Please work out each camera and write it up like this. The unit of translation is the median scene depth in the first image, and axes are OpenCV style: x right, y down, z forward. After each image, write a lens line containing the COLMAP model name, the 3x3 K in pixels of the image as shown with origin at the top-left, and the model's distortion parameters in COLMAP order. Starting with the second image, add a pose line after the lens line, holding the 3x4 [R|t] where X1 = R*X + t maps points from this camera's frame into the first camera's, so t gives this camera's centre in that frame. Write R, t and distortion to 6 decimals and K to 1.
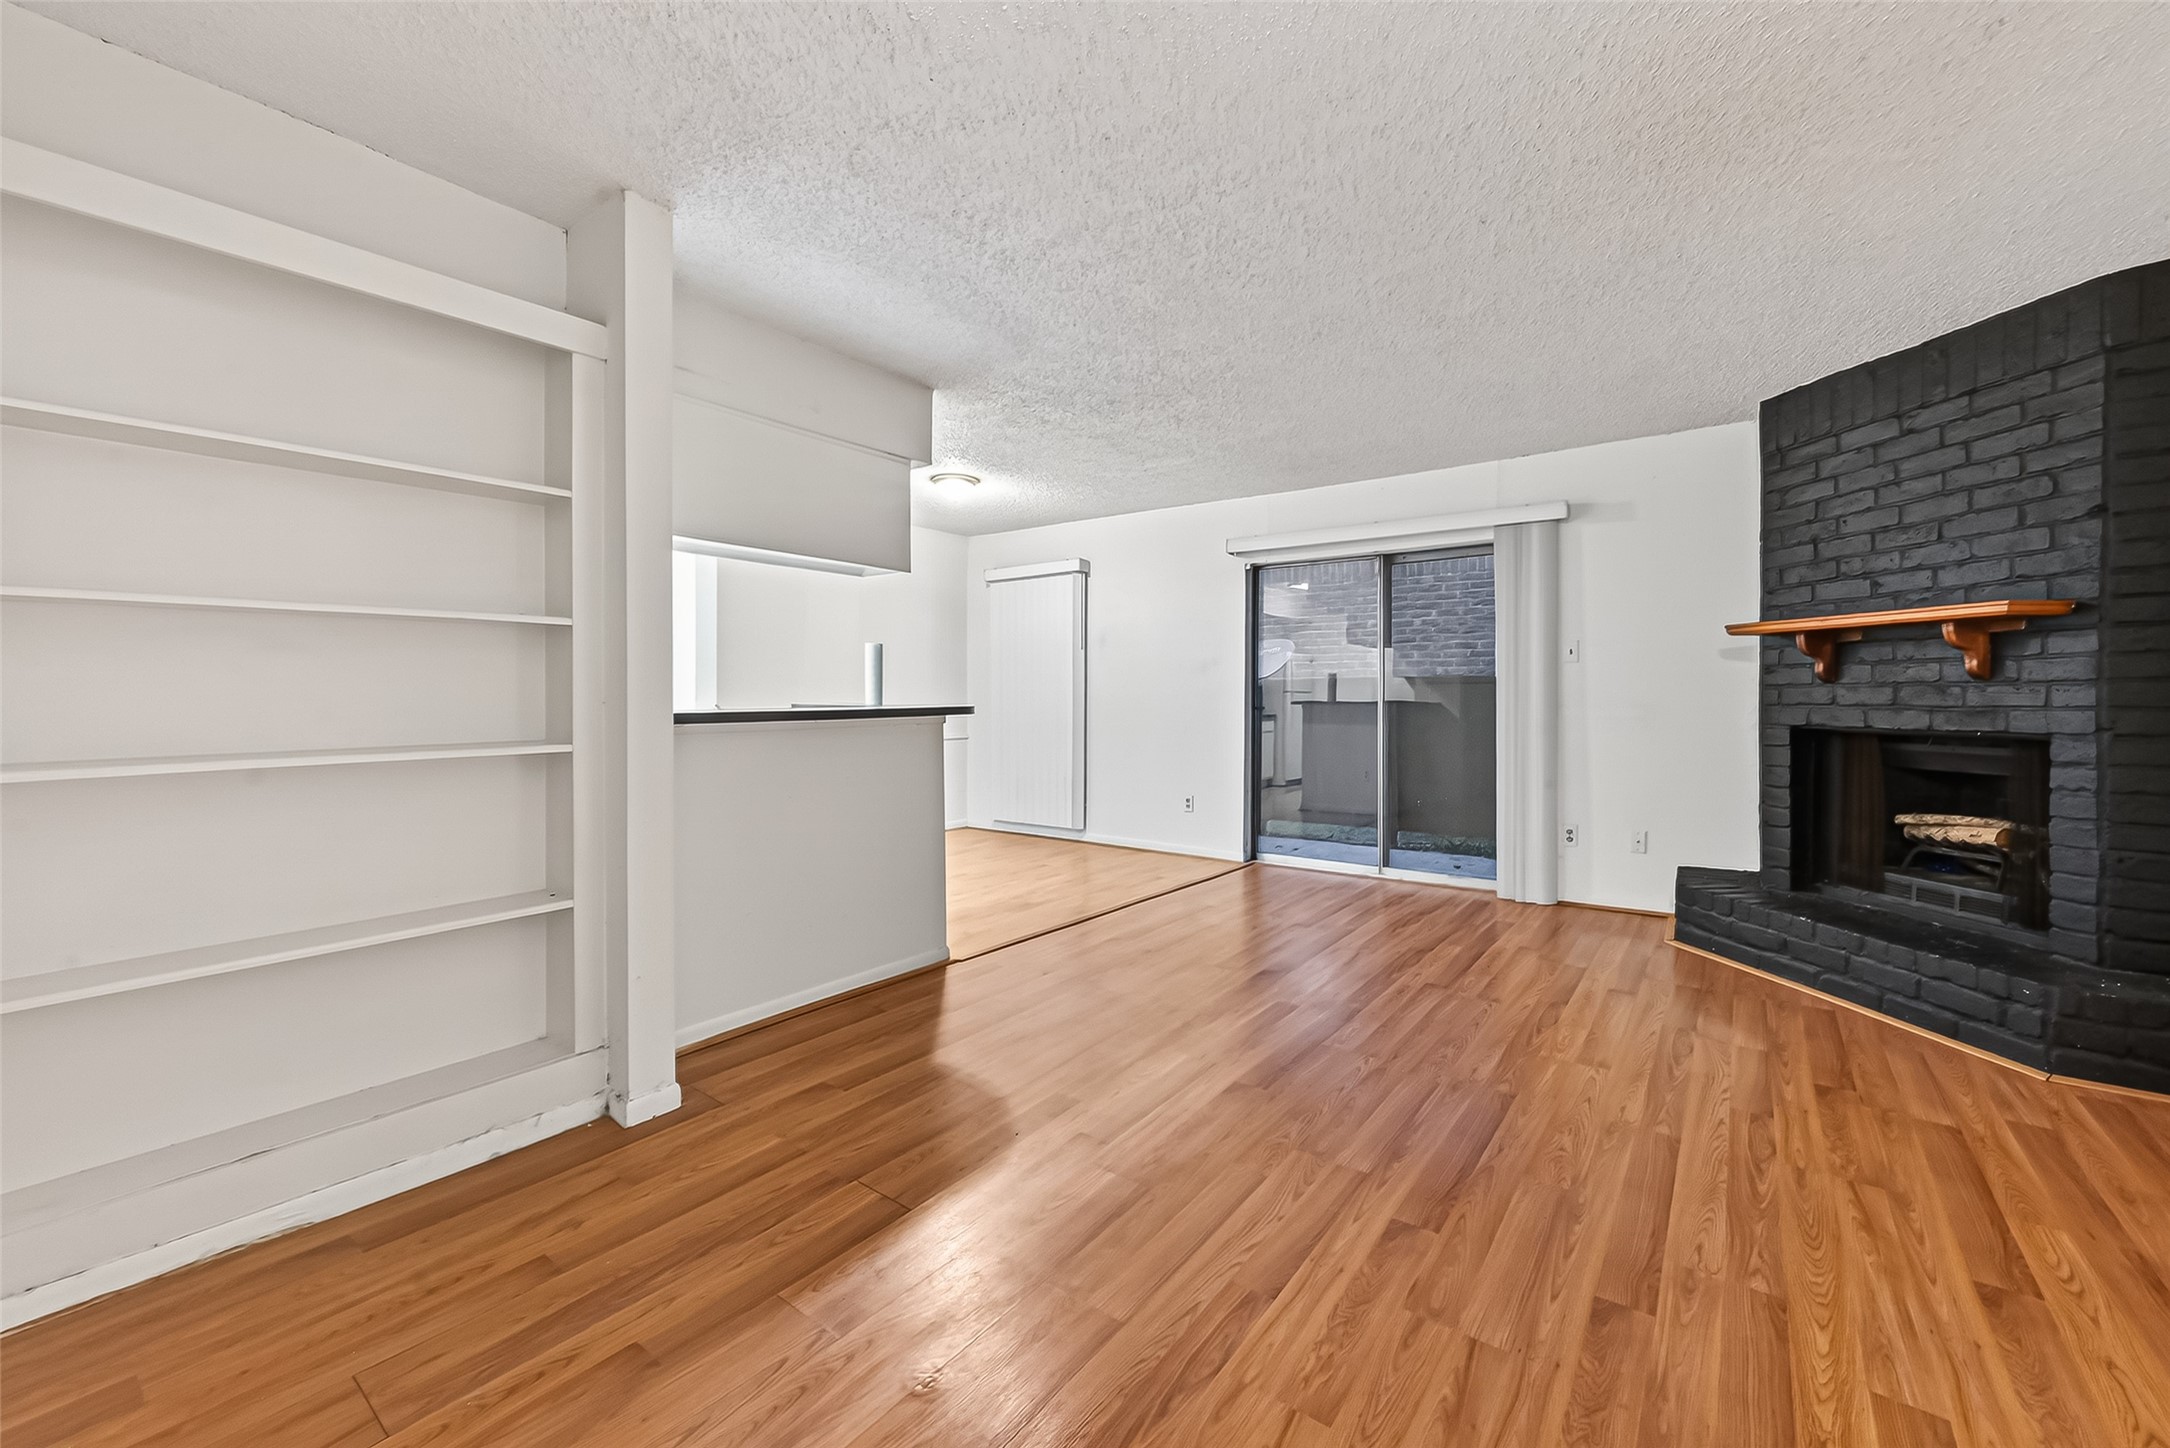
lens RADIAL K [[862.8, 0, 1090.5], [0, 862.8, 696.9], [0, 0, 1]] dist [0.000172, 0.000050]
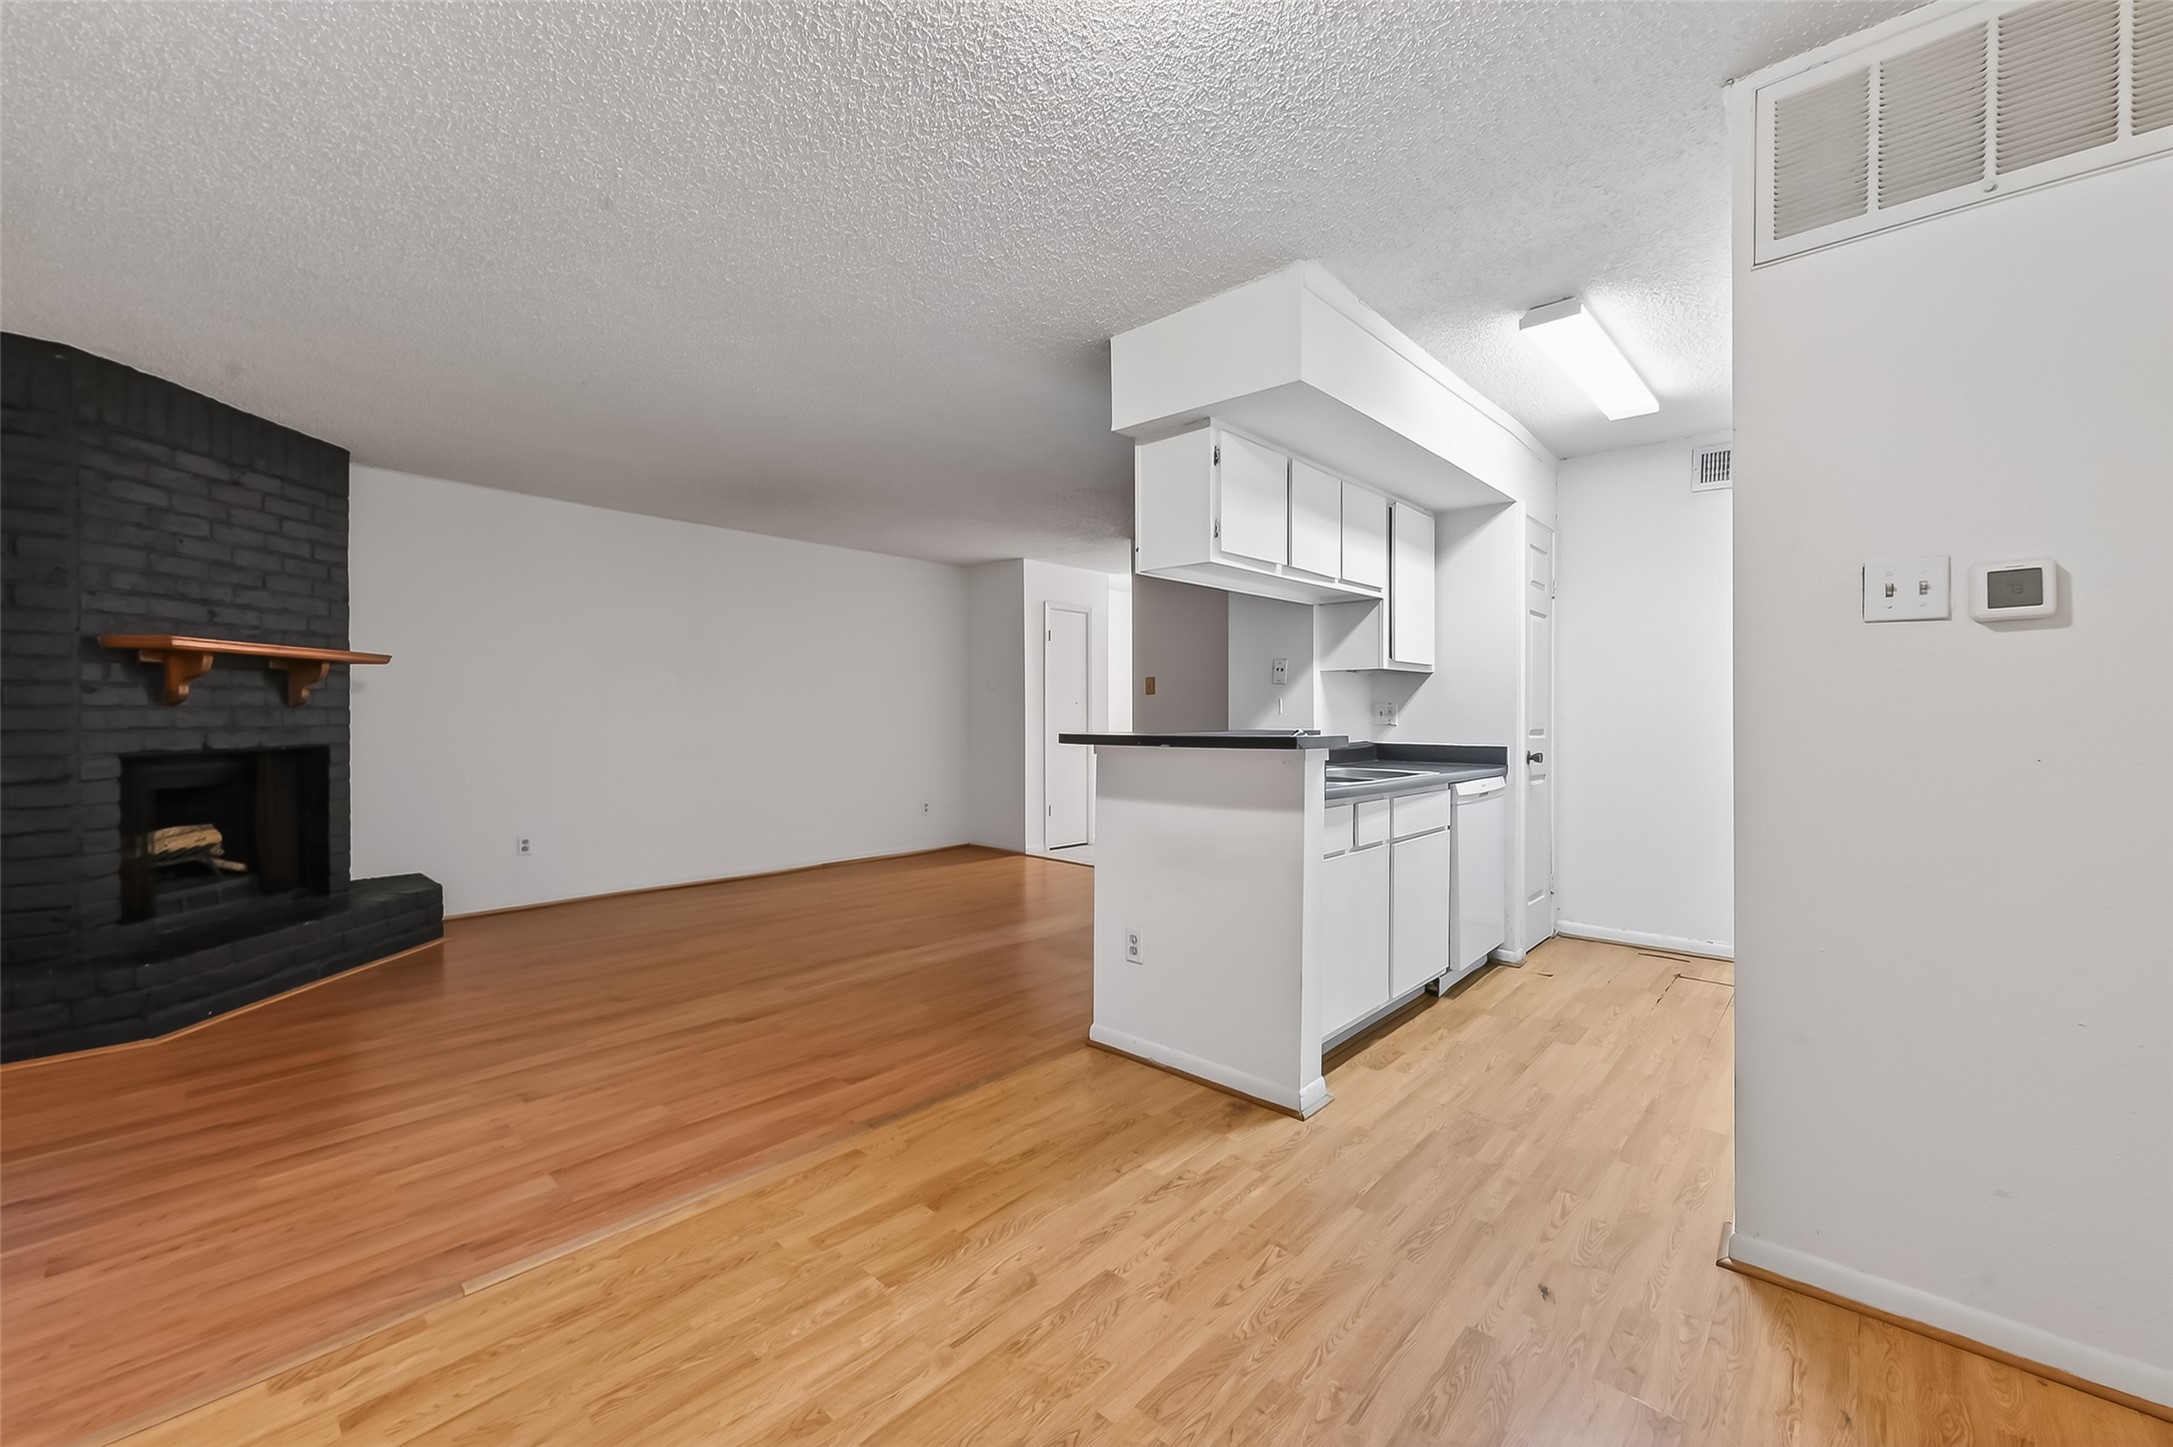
lens RADIAL K [[875.6, 0, 1100.6], [0, 875.6, 719.4], [0, 0, 1]] dist [-0.000641, 0.000059]
pose [[-0.995517, -0.000201, 0.094579, -0.277034], [0.000560, 0.999968, 0.008014, -0.008657], [-0.094578, 0.008031, -0.995485, 2.018526]]
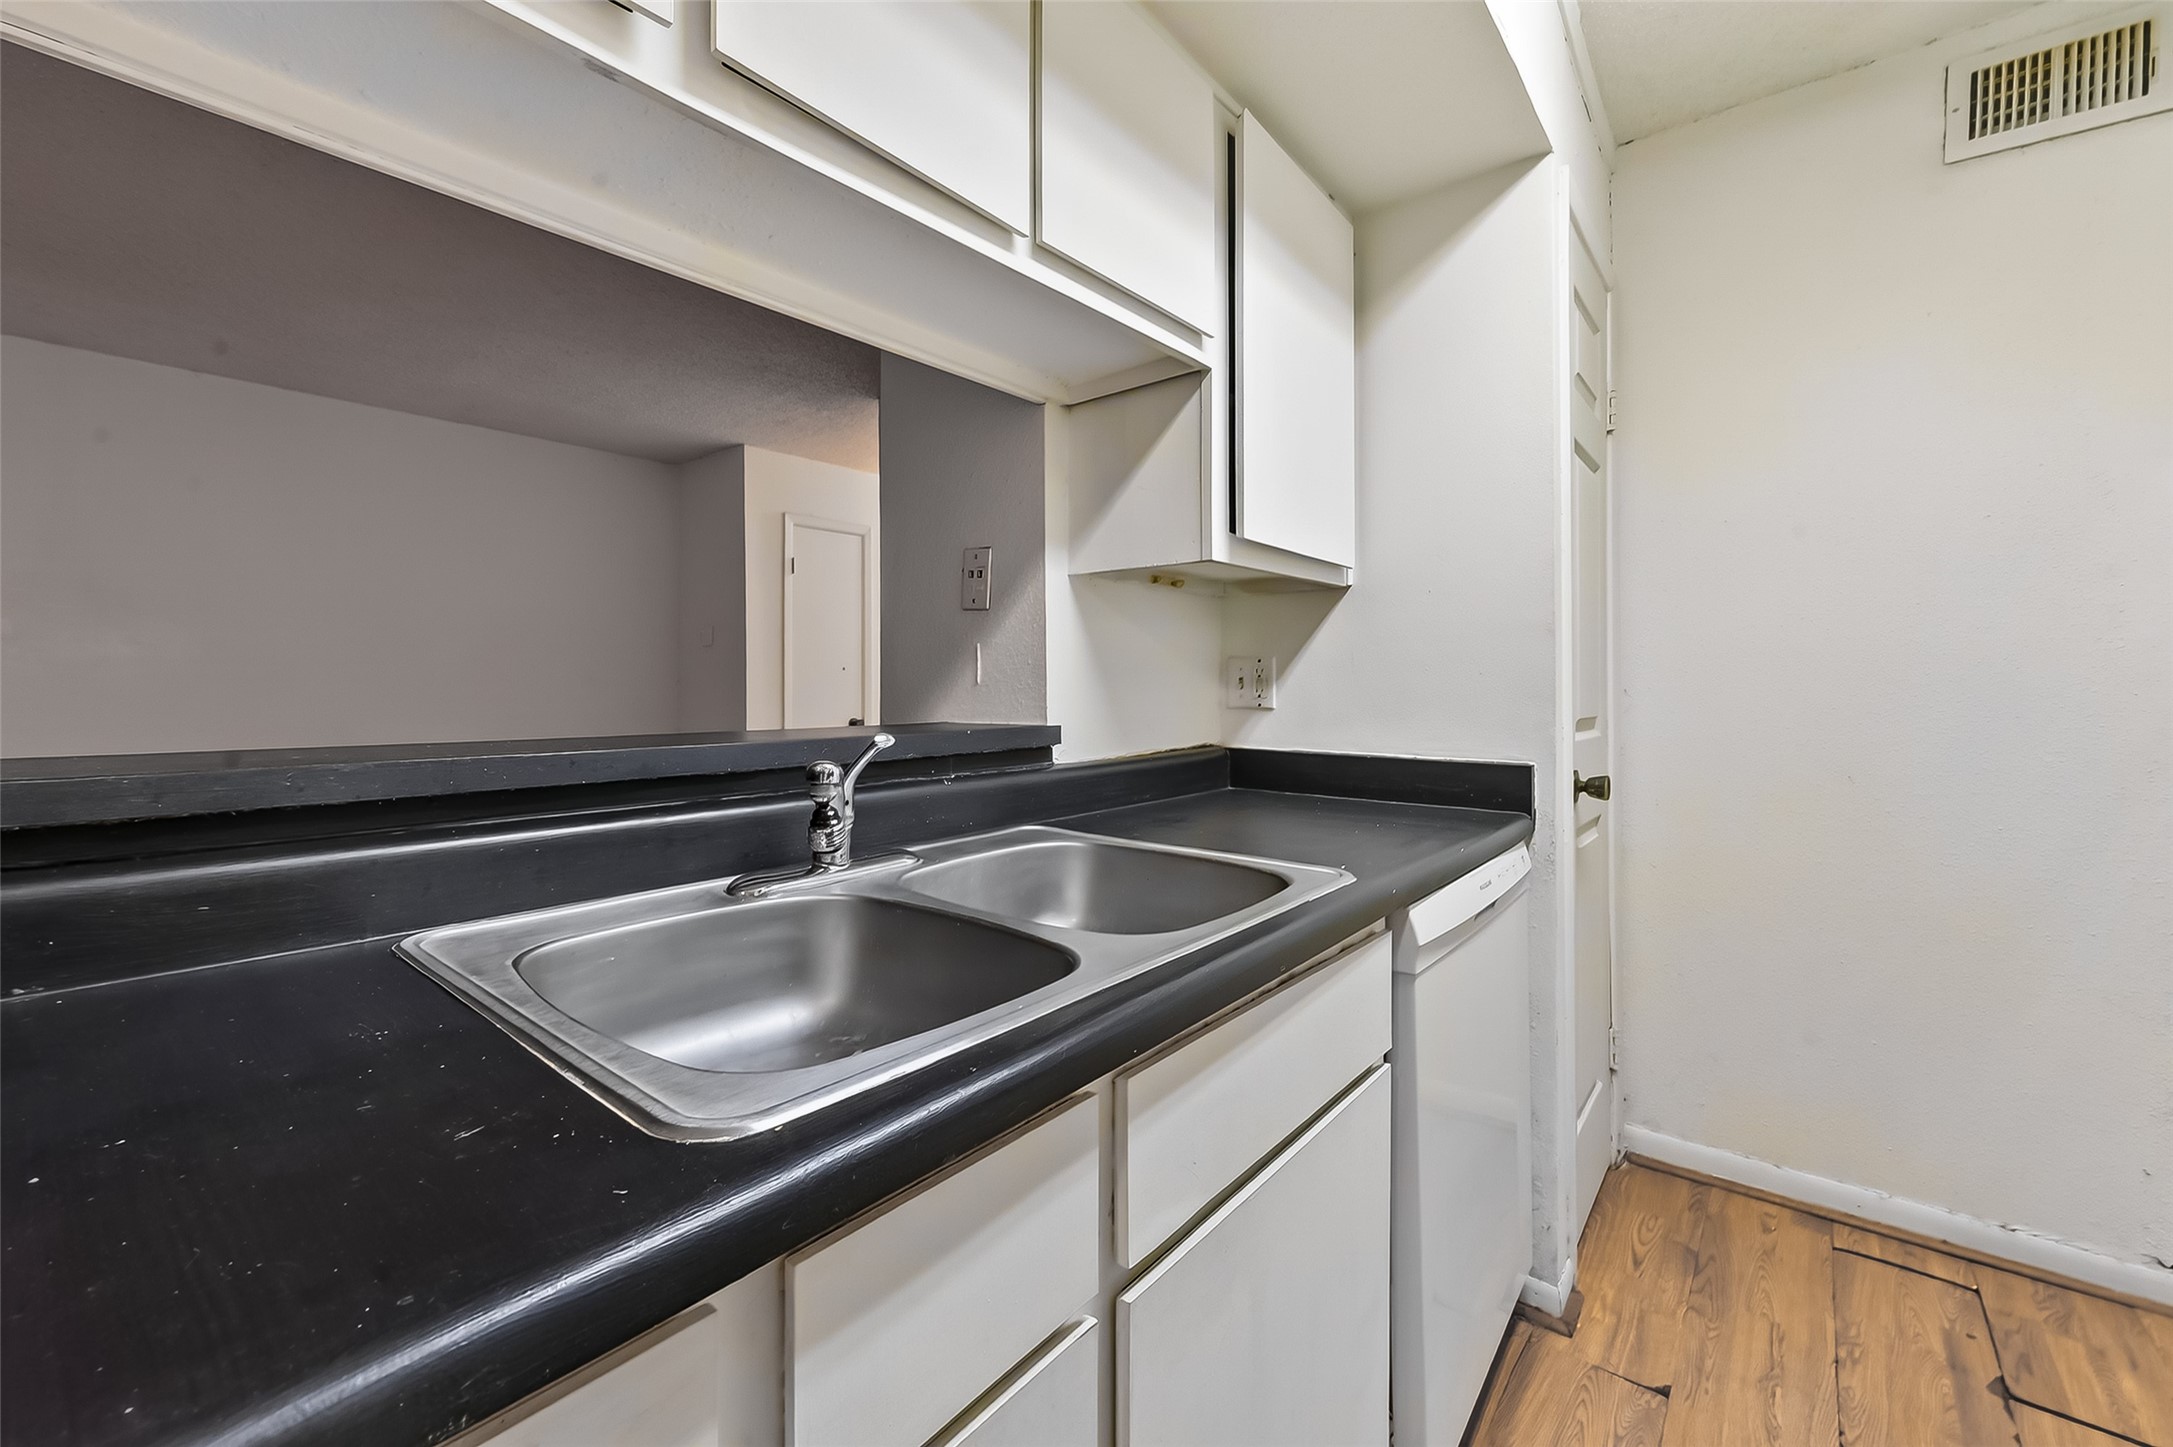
lens RADIAL K [[864.0, 0, 1092.0], [0, 864.0, 696.3], [0, 0, 1]] dist [0.000172, 0.000050]
pose [[-0.998783, 0.003237, 0.049219, -0.506965], [0.003855, 0.999915, 0.012473, -0.004684], [-0.049175, 0.012648, -0.998710, 1.236792]]
